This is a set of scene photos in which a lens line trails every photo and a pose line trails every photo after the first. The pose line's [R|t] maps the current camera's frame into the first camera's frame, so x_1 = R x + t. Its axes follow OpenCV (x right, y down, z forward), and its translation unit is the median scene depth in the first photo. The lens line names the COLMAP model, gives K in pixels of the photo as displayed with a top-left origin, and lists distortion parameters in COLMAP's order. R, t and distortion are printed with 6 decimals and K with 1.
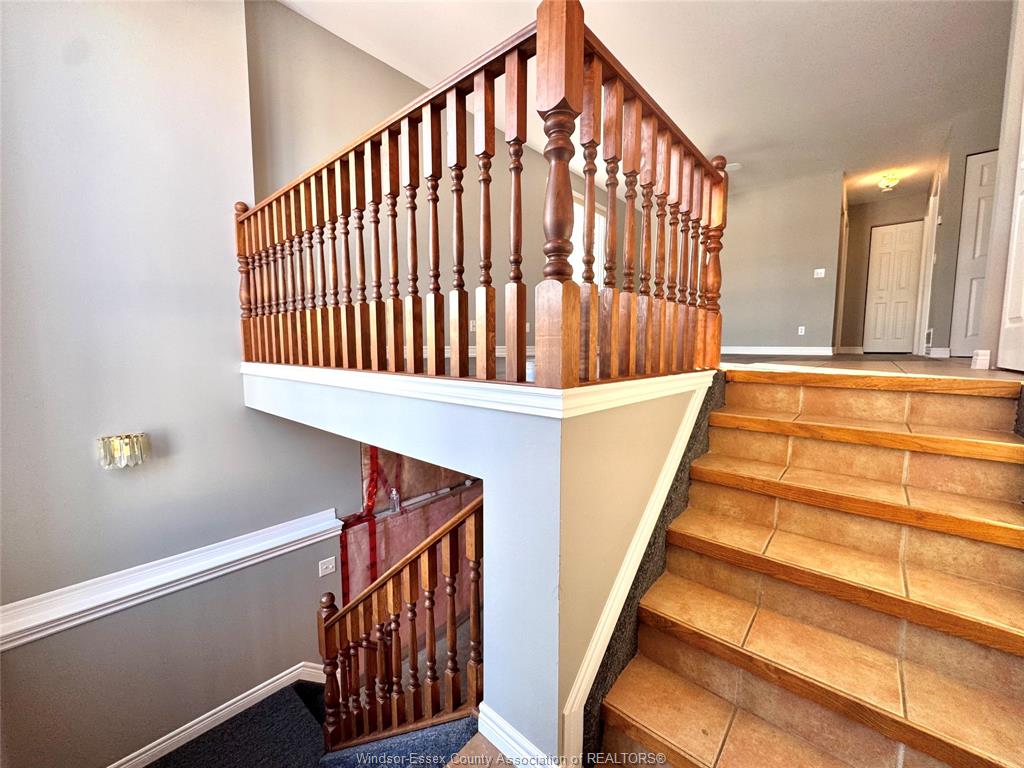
lens RADIAL K [[407.1, 0, 511.1], [0, 407.1, 385.3], [0, 0, 1]] dist [-0.000475, -0.000080]
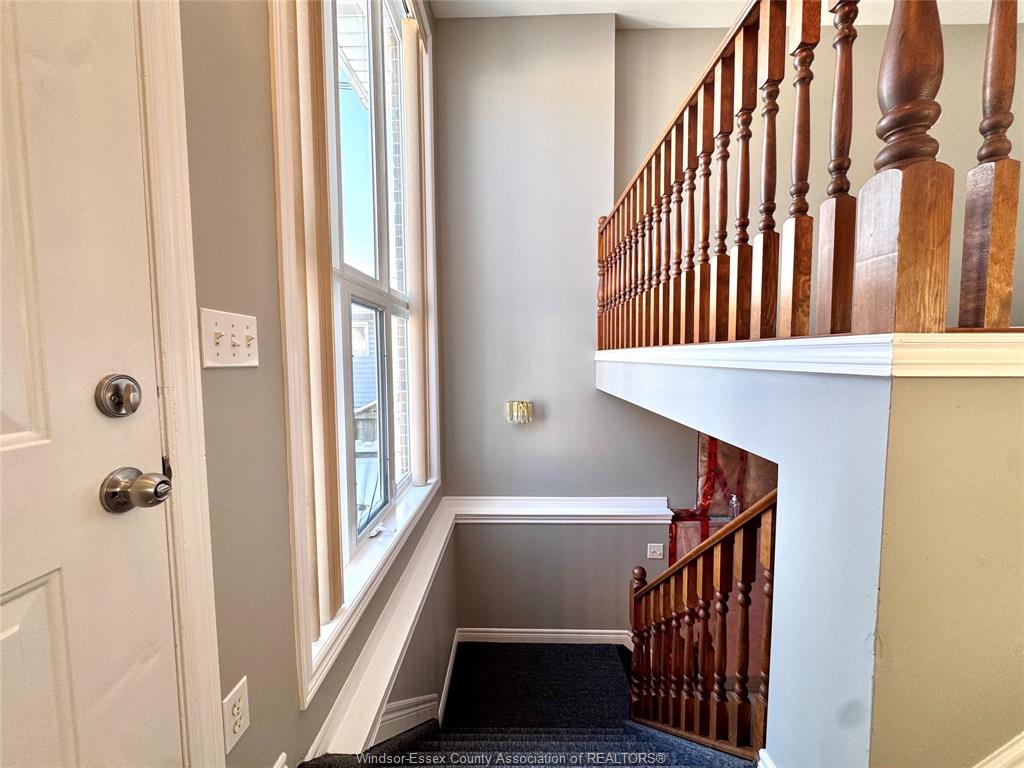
lens RADIAL K [[407.1, 0, 513.4], [0, 407.1, 383.1], [0, 0, 1]] dist [-0.000475, -0.000080]
pose [[0.655865, 0.044735, -0.753552, 0.086854], [-0.063316, 0.997985, 0.004138, 0.050307], [0.752218, 0.044998, 0.657376, 0.043885]]
